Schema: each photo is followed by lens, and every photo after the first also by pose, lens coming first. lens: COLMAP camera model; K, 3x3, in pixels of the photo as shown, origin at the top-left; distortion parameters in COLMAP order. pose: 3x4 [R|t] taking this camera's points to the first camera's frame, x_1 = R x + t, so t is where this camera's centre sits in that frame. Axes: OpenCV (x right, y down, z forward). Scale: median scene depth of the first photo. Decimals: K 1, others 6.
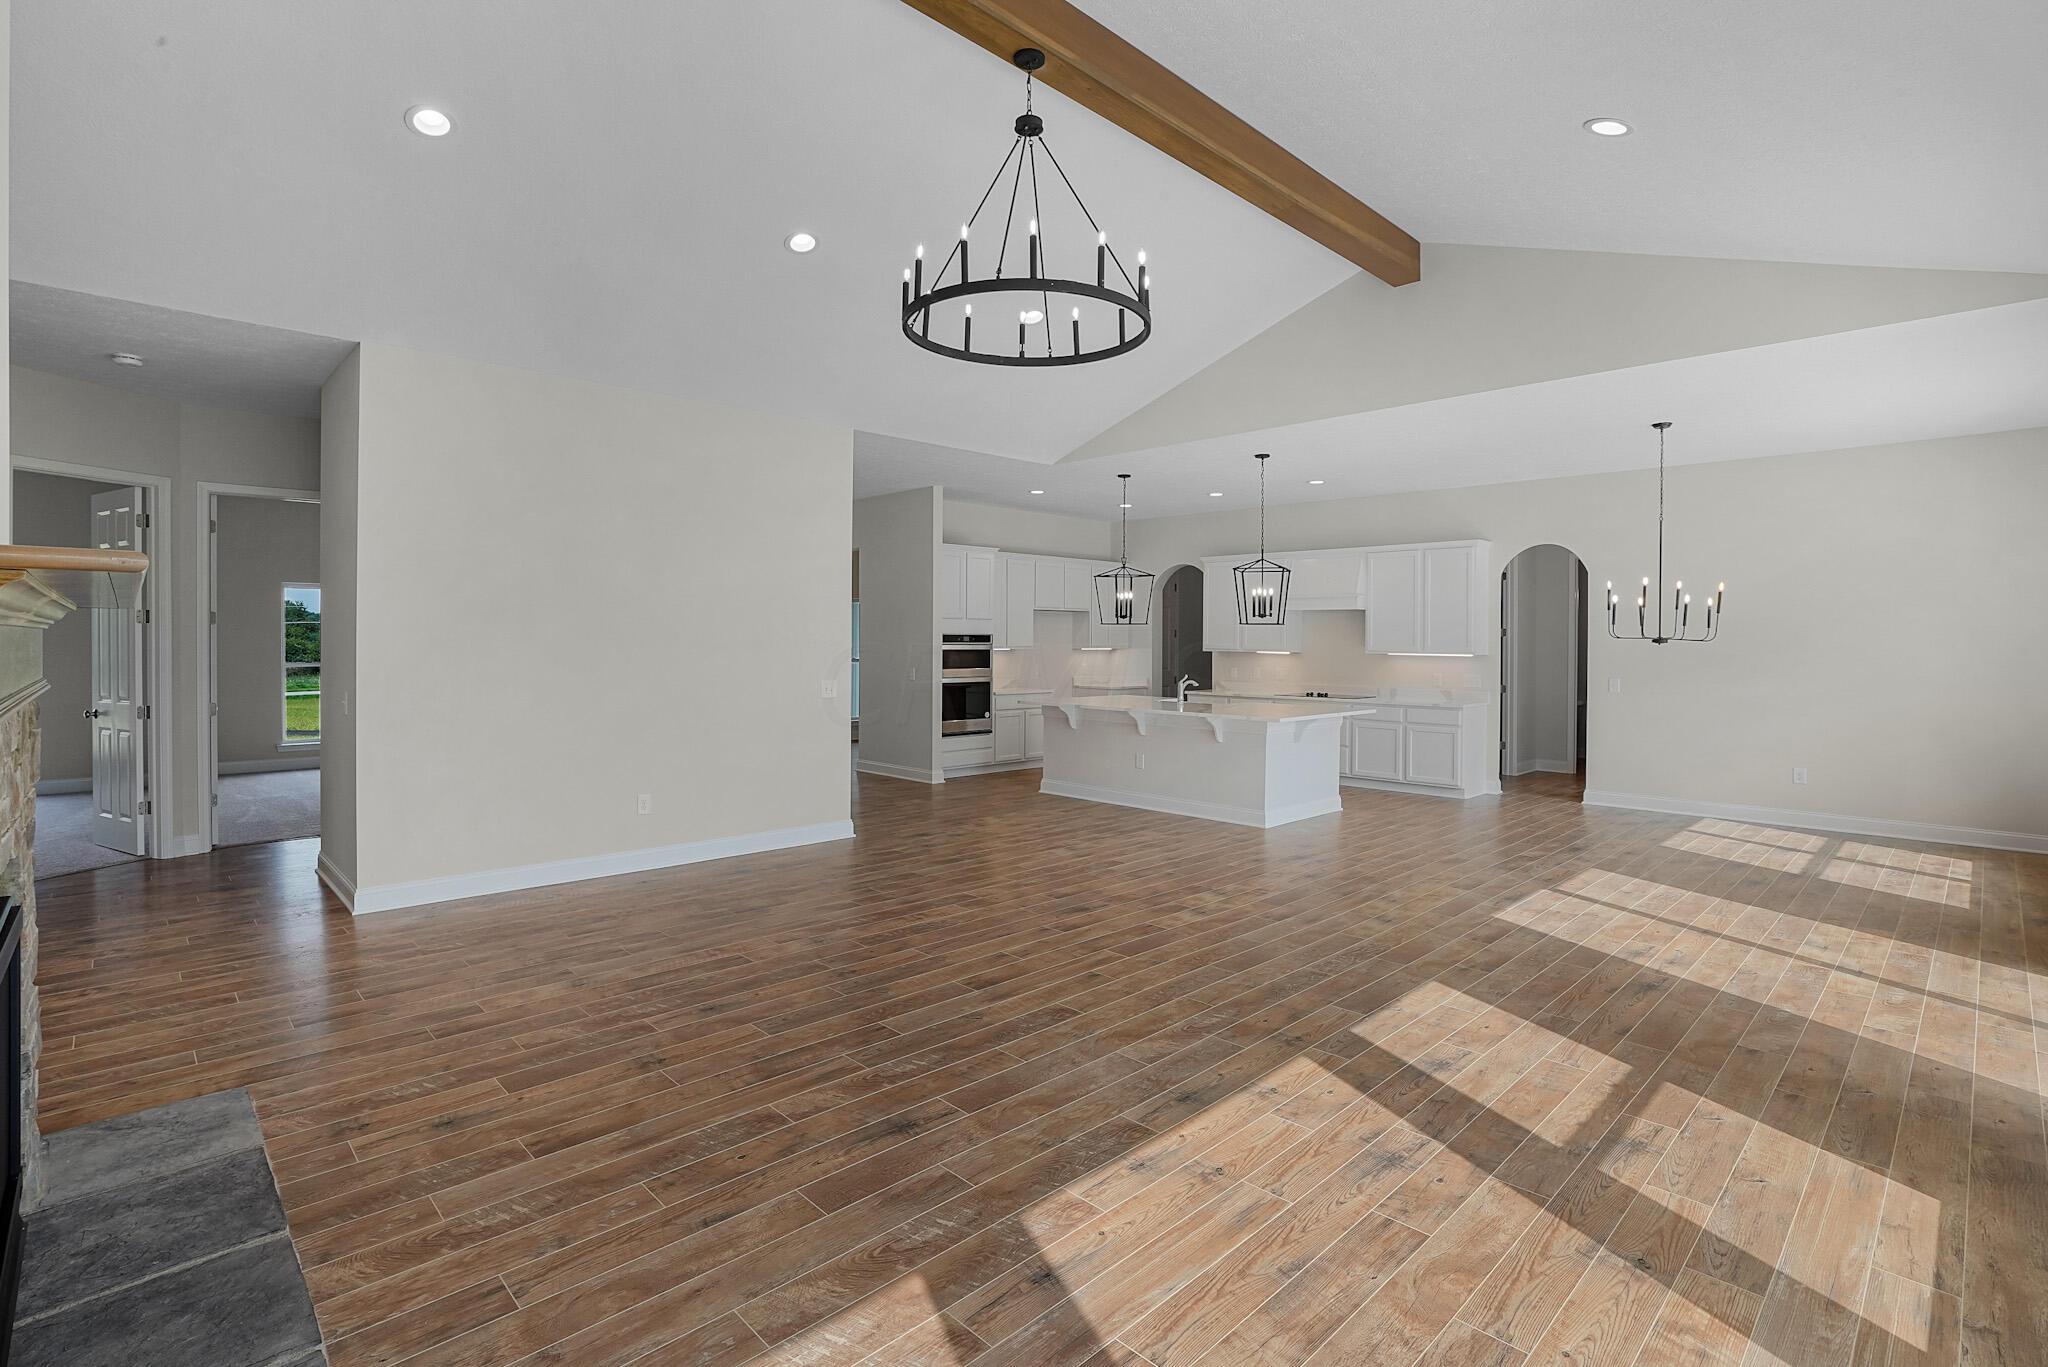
lens RADIAL K [[974.6, 0, 1032.8], [0, 974.6, 648.6], [0, 0, 1]] dist [-0.059381, 0.000014]
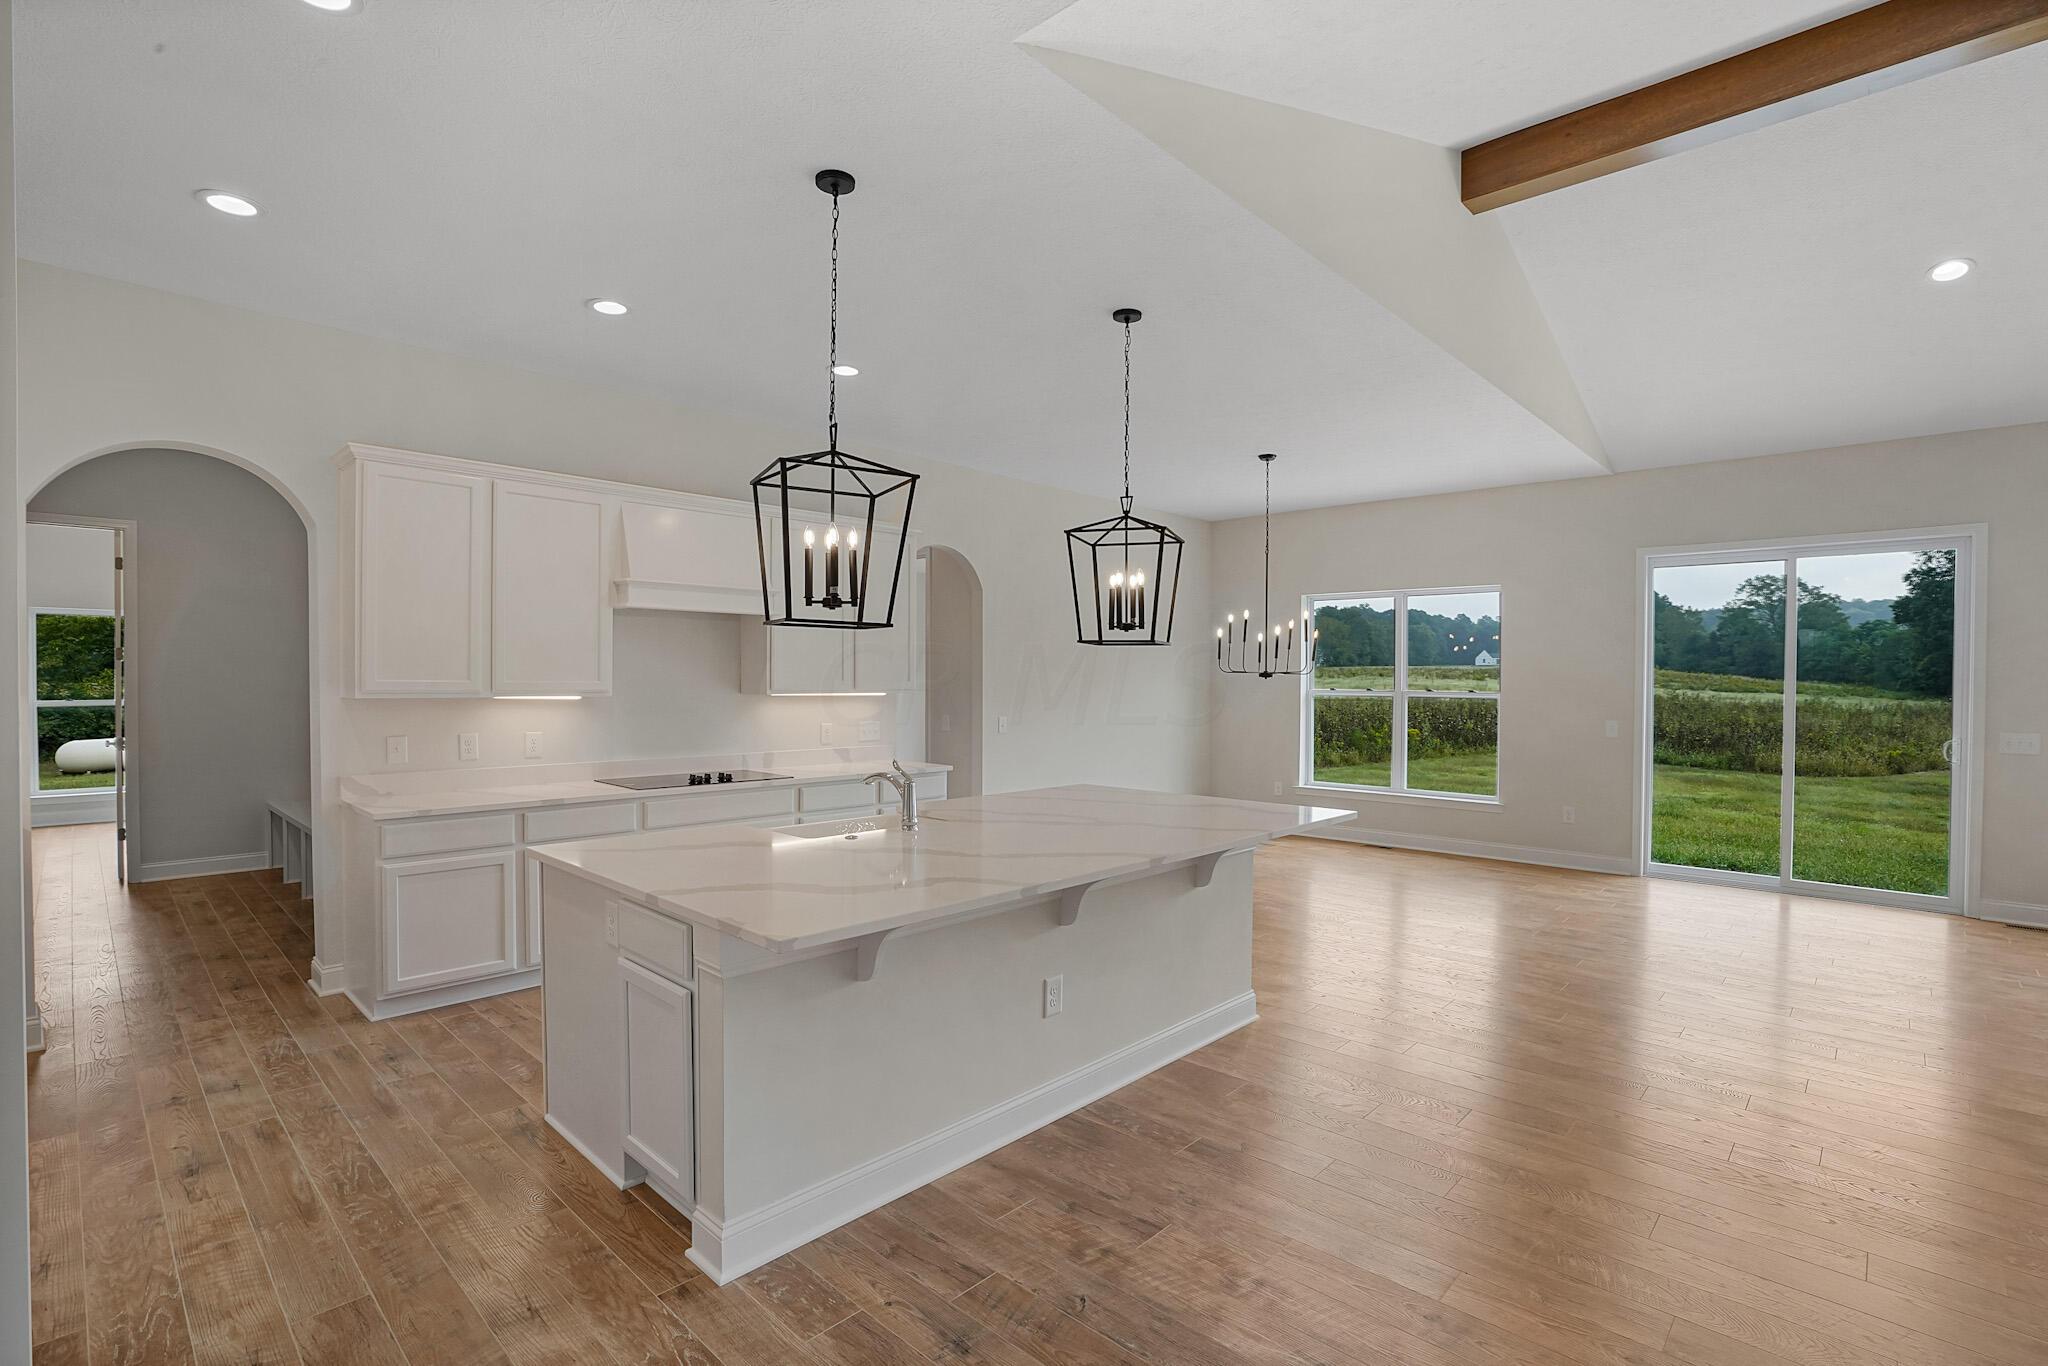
lens RADIAL K [[952.2, 0, 1032.2], [0, 952.2, 692.2], [0, 0, 1]] dist [-0.058052, 0.021650]
pose [[-0.047359, -0.019068, 0.998696, -0.450072], [-0.000016, 0.999818, 0.019088, -0.016153], [-0.998878, 0.000888, -0.047351, 1.857210]]
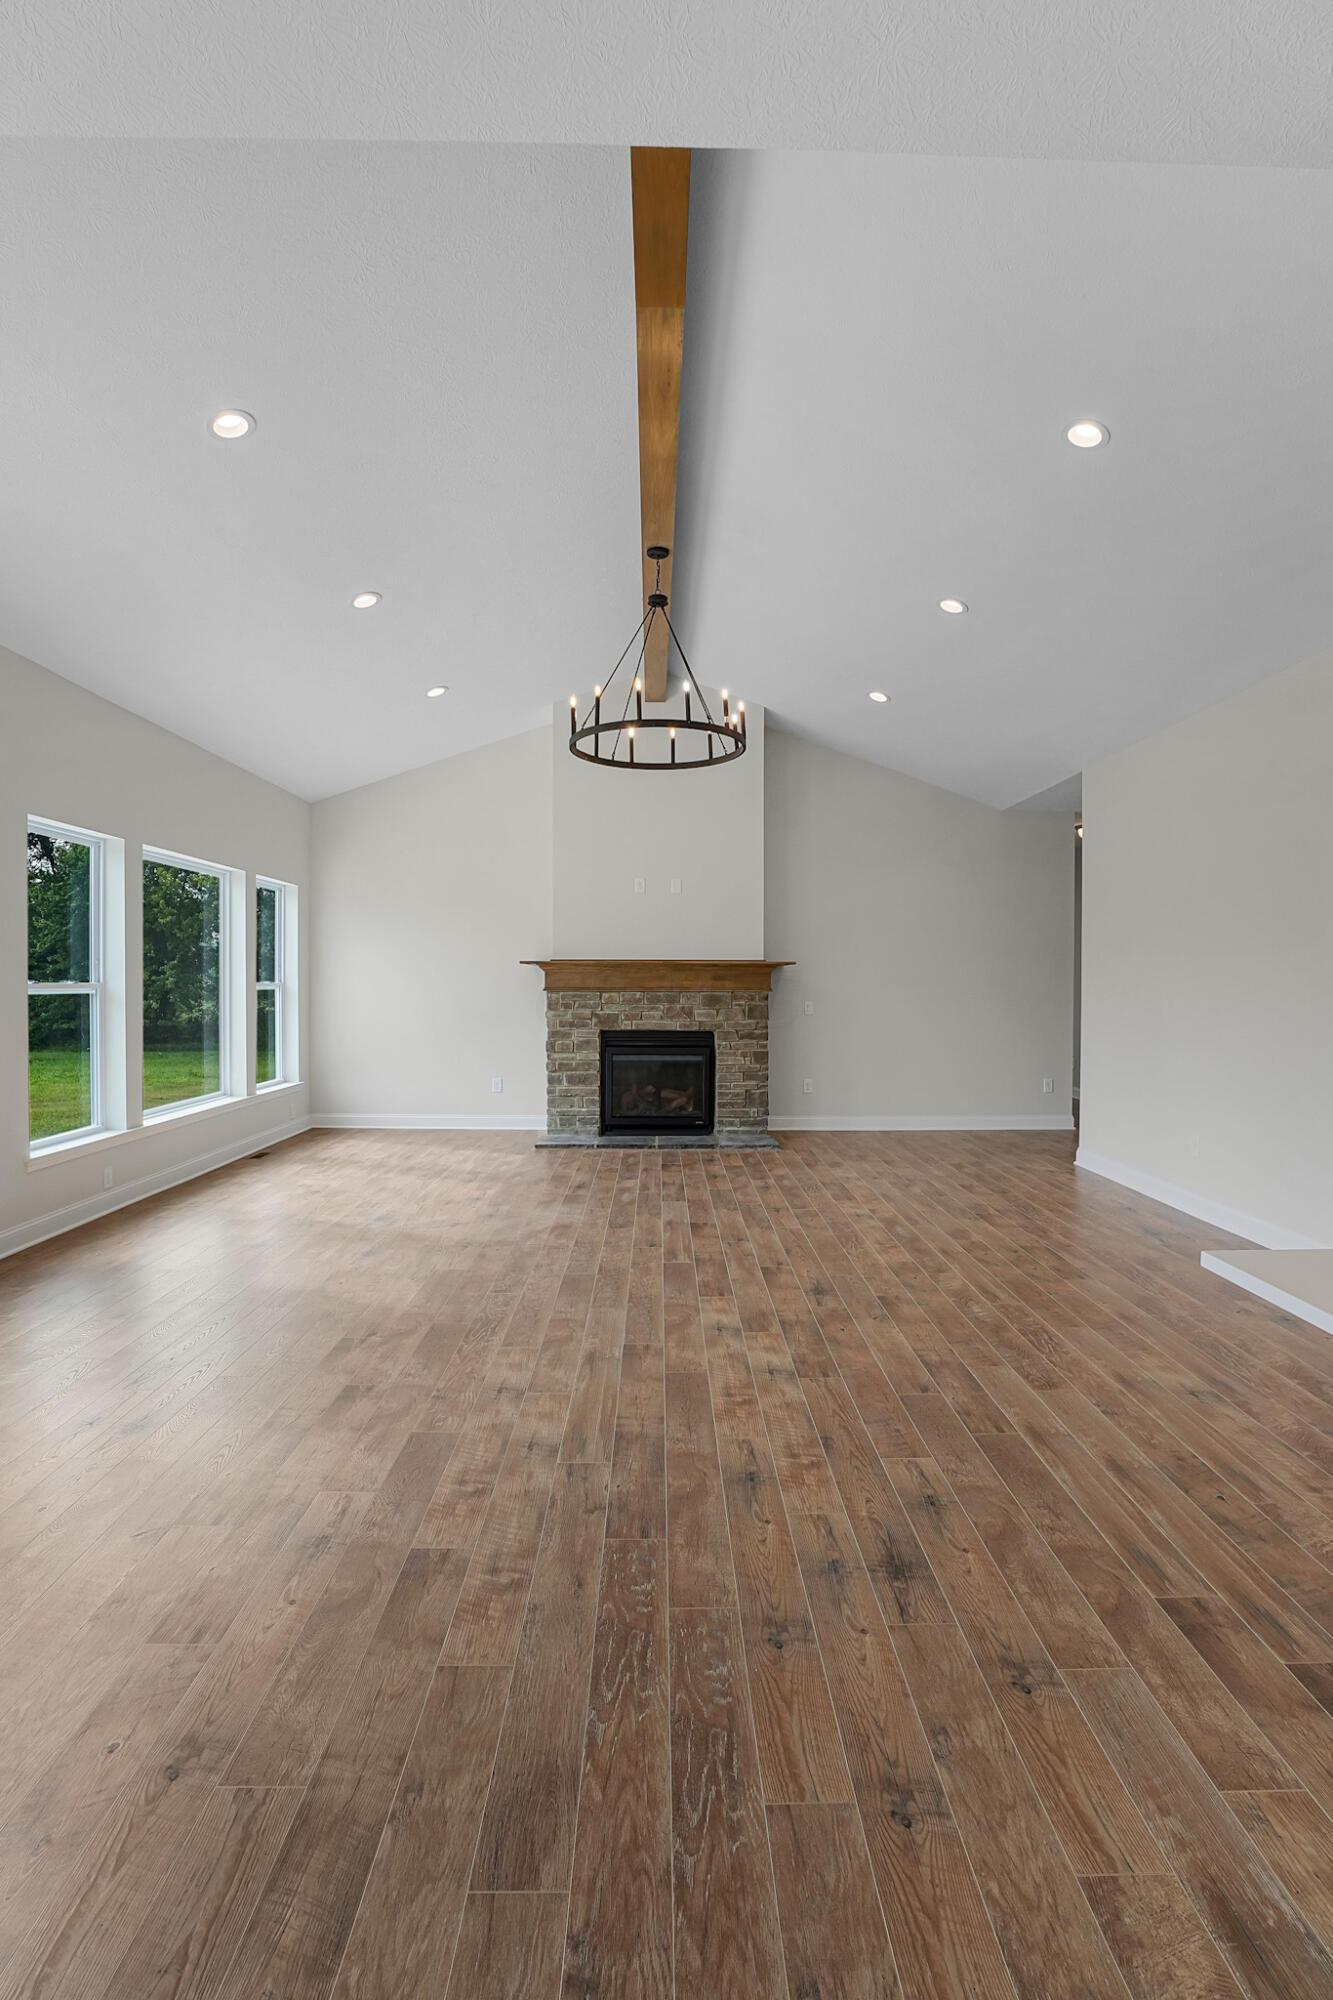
lens RADIAL K [[929.9, 0, 677.5], [0, 929.9, 995.7], [0, 0, 1]] dist [-0.058052, 0.021650]
pose [[-0.682268, 0.003462, -0.731094, 0.795899], [-0.012807, 0.999779, 0.016686, 0.003692], [0.730990, 0.020747, -0.682073, 1.615054]]
